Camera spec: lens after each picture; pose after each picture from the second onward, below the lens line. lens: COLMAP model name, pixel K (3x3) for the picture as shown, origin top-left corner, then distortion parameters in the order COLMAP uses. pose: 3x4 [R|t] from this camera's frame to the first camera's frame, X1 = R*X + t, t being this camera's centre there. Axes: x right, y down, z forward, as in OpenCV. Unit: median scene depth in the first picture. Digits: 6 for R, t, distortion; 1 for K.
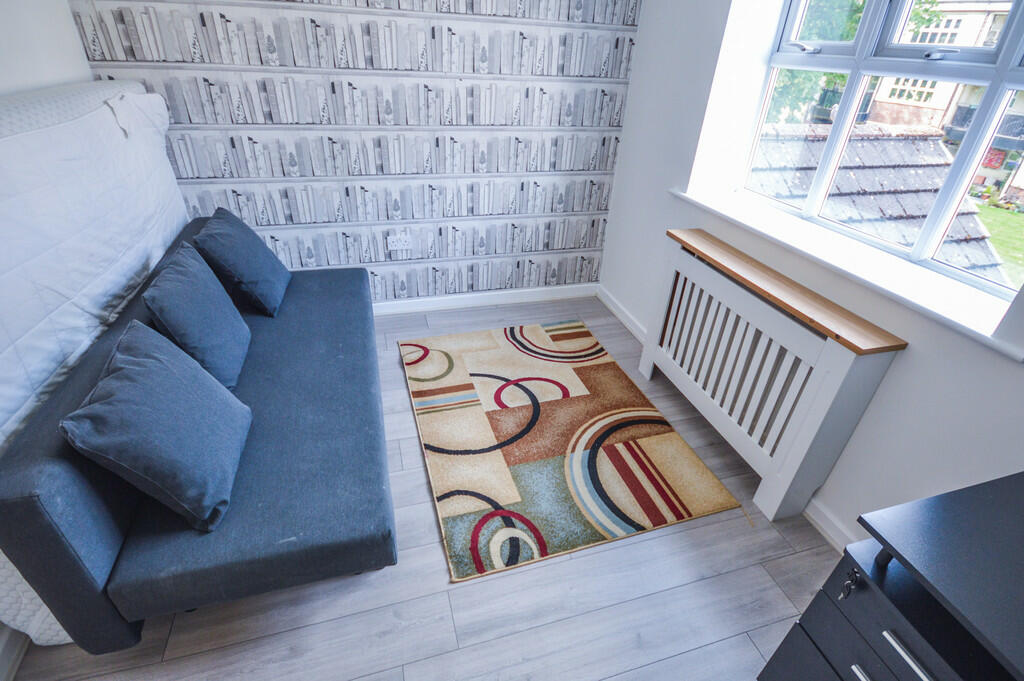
lens RADIAL K [[479.2, 0, 512.0], [0, 479.2, 340.5], [0, 0, 1]] dist [-0.001996, 0.000446]
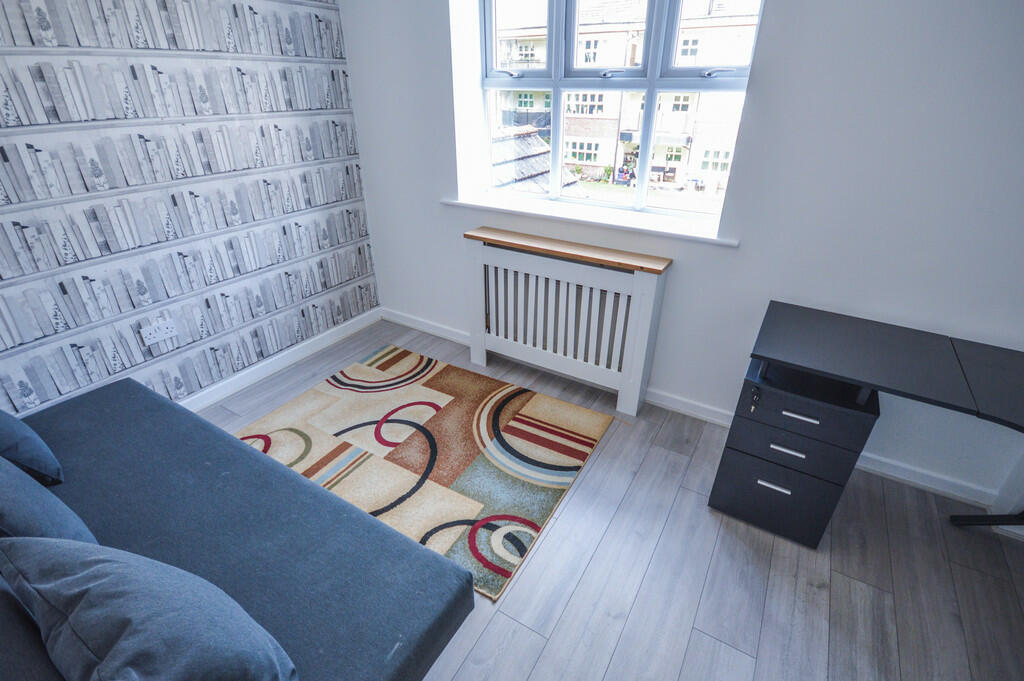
lens RADIAL K [[479.2, 0, 512.0], [0, 479.2, 340.5], [0, 0, 1]] dist [-0.001996, 0.000446]
pose [[0.742083, -0.353835, 0.569309, -0.268795], [0.378314, 0.922210, 0.080045, -0.037210], [-0.553345, 0.155977, 0.818217, 0.042051]]
